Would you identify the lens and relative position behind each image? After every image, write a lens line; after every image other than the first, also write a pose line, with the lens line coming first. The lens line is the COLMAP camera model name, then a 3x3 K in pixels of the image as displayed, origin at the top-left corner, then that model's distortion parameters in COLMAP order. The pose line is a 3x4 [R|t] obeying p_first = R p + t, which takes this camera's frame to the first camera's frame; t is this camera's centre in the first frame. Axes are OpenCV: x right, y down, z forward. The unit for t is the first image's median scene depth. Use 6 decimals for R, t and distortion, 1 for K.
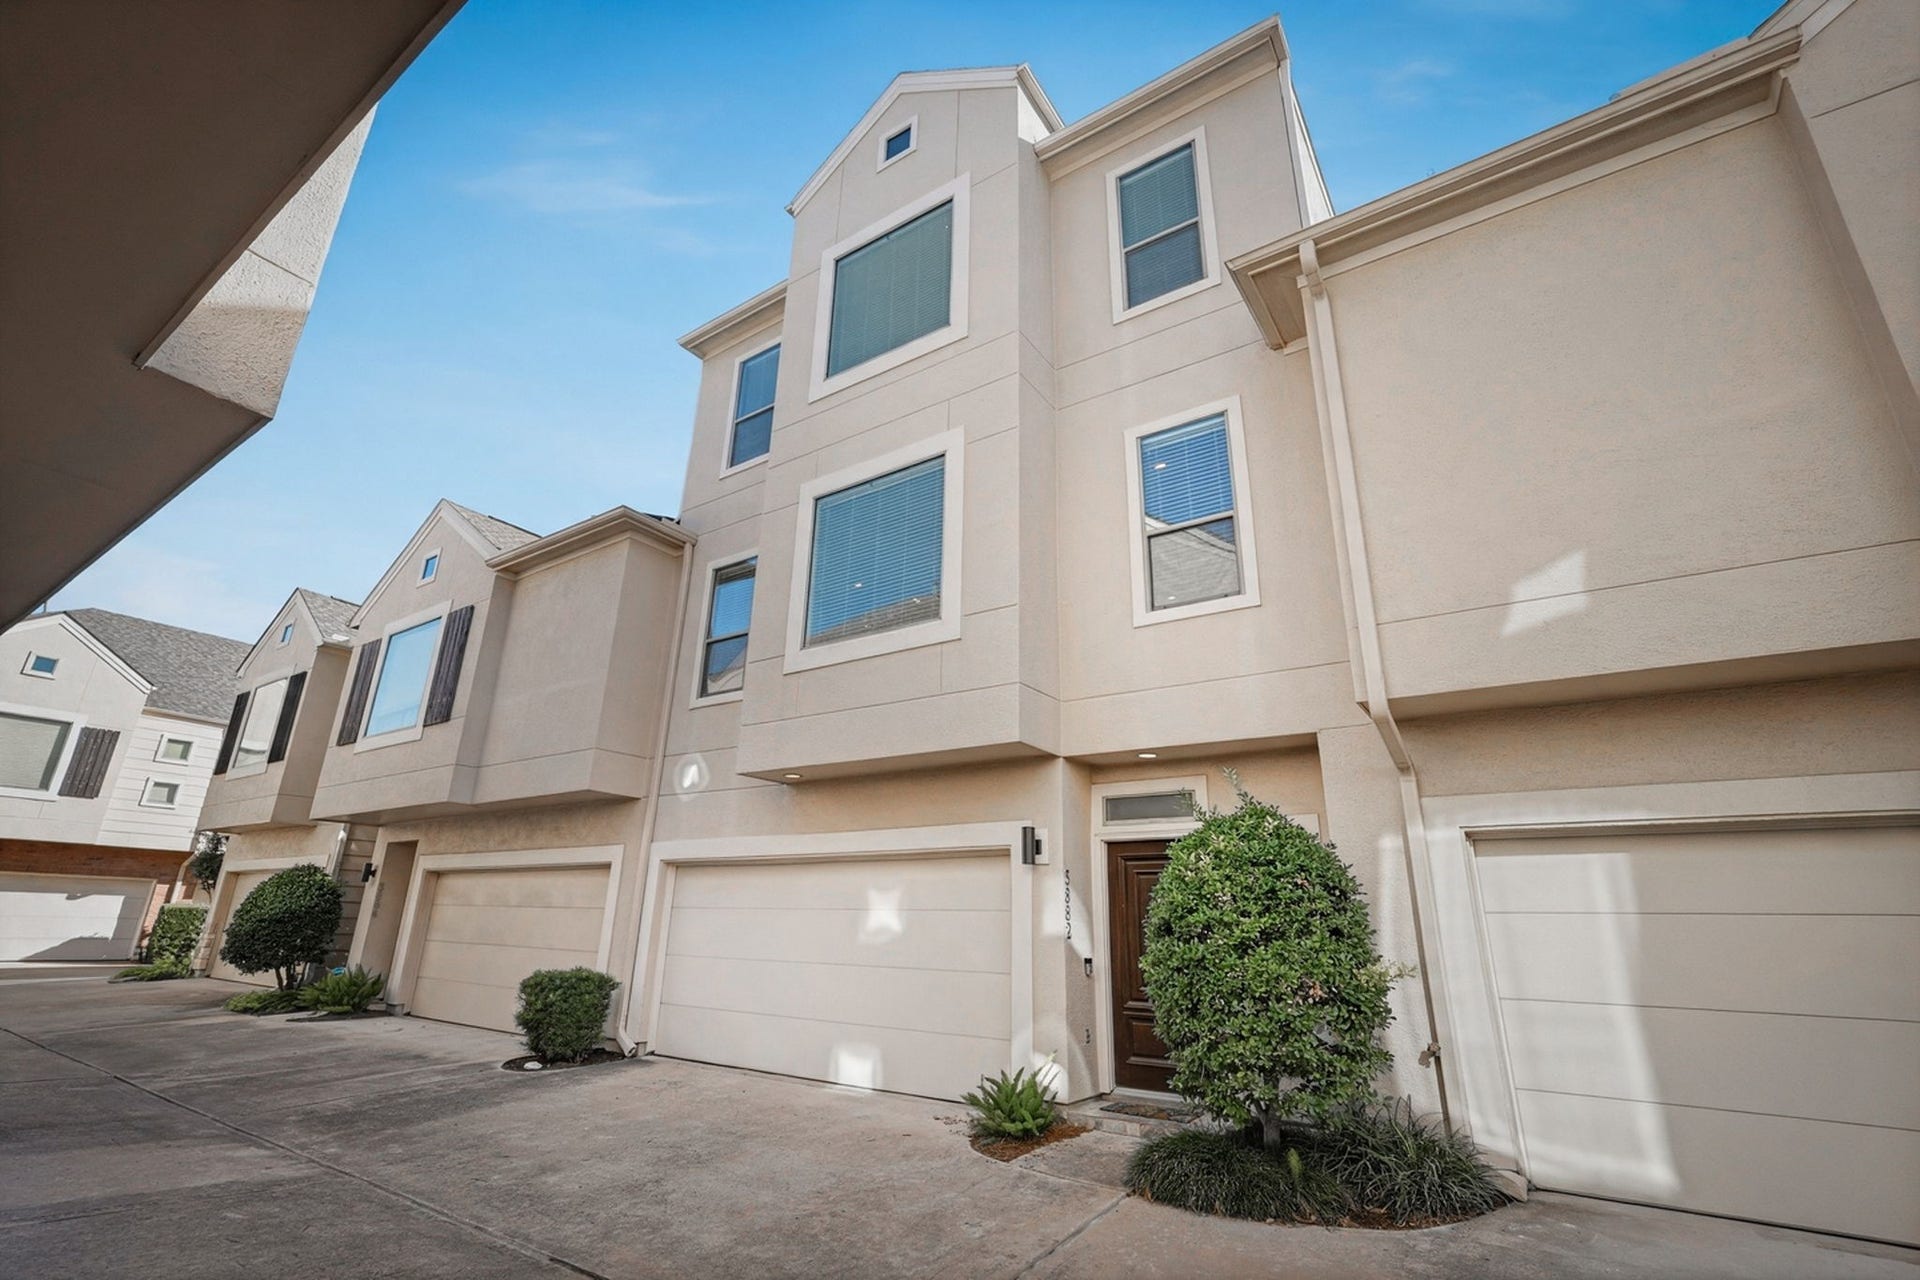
lens RADIAL K [[829.2, 0, 960.0], [0, 829.2, 640.0], [0, 0, 1]] dist [-0.001112, -0.000020]
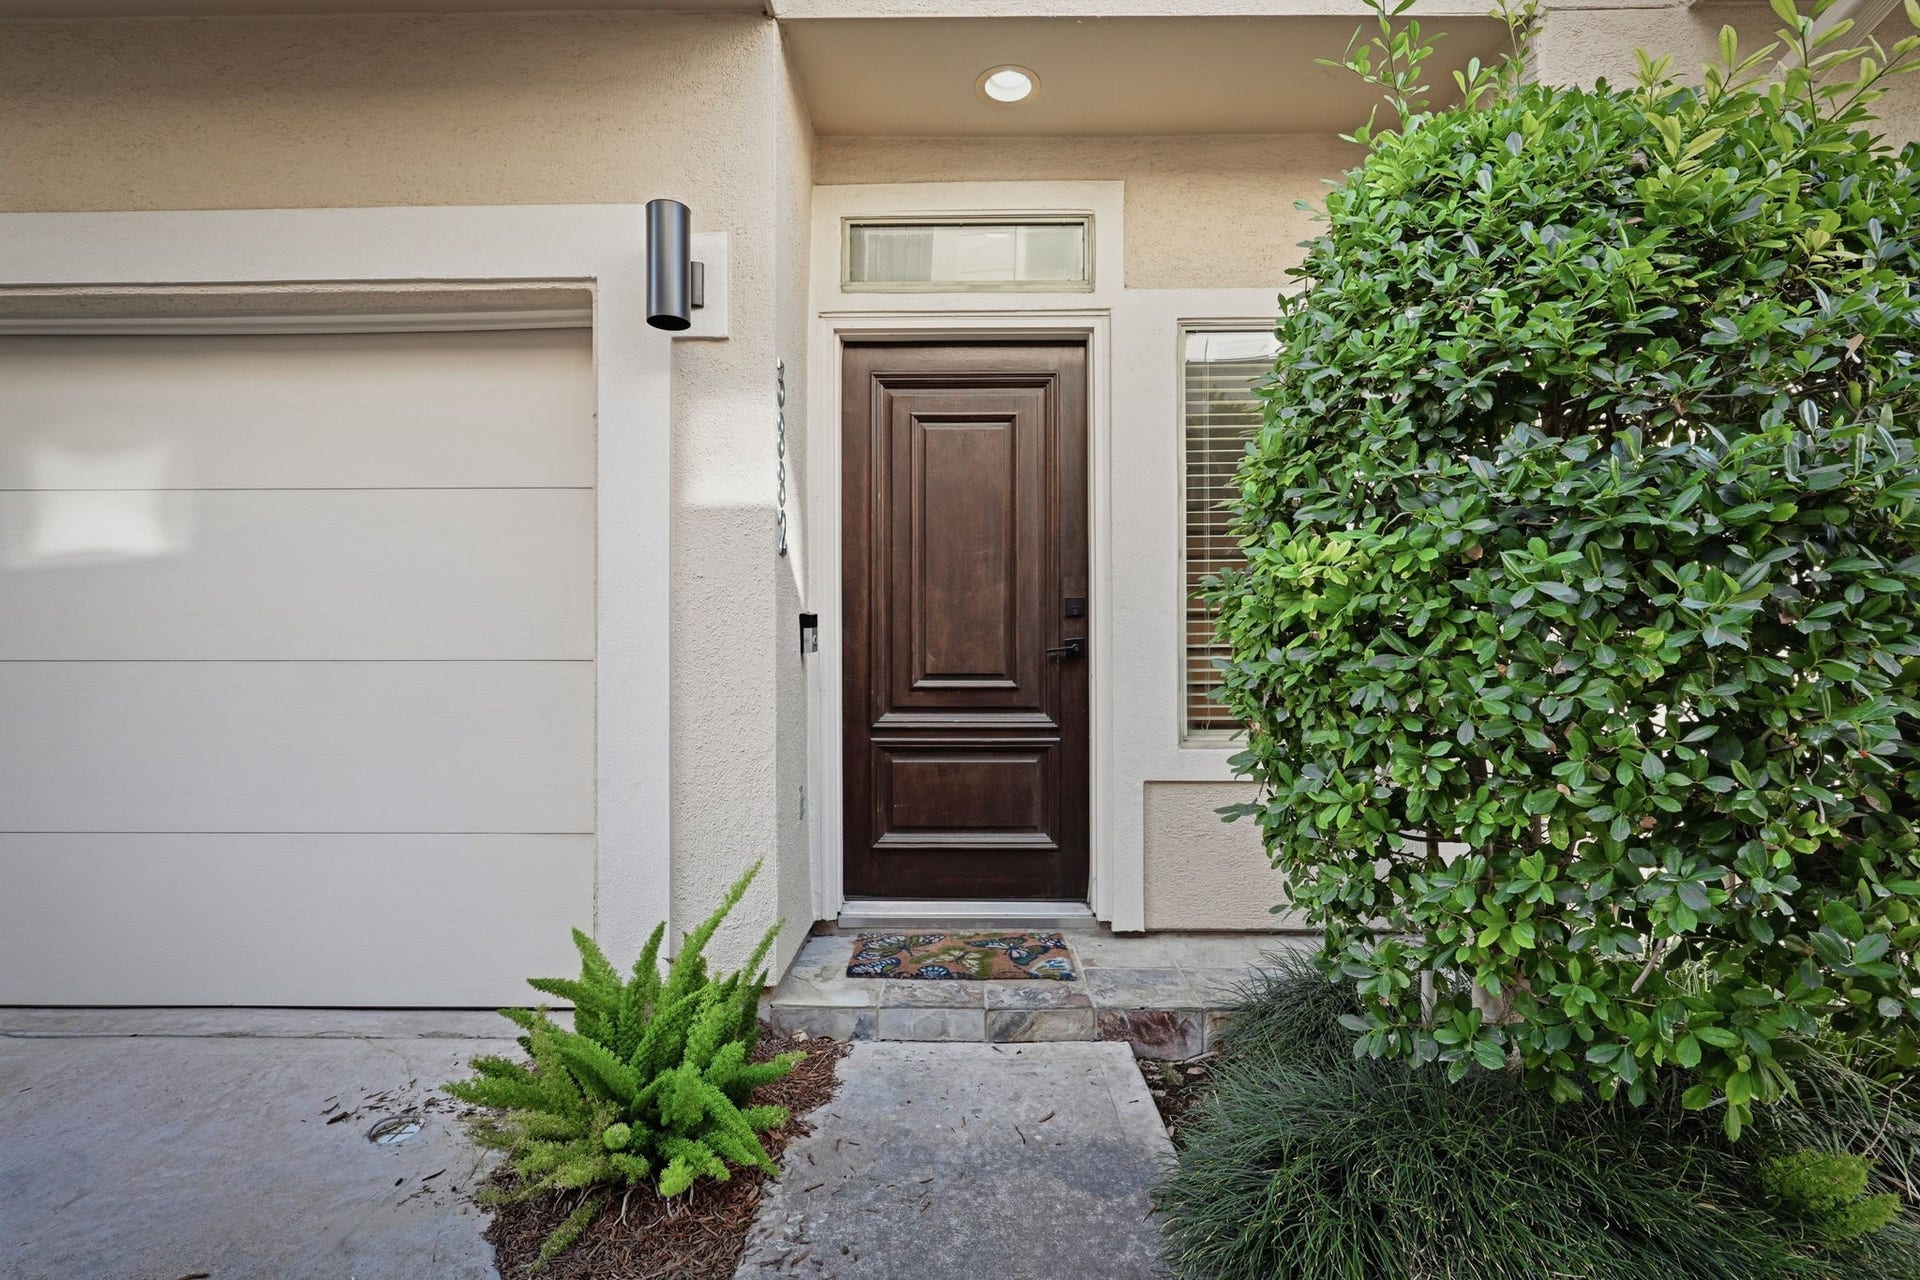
lens RADIAL K [[965.0, 0, 960.0], [0, 965.0, 640.0], [0, 0, 1]] dist [0.054469, 0.000132]
pose [[0.848184, -0.027133, 0.529006, -0.021211], [-0.148345, 0.946556, 0.286399, 0.259076], [-0.508505, -0.321395, 0.798829, 0.611501]]
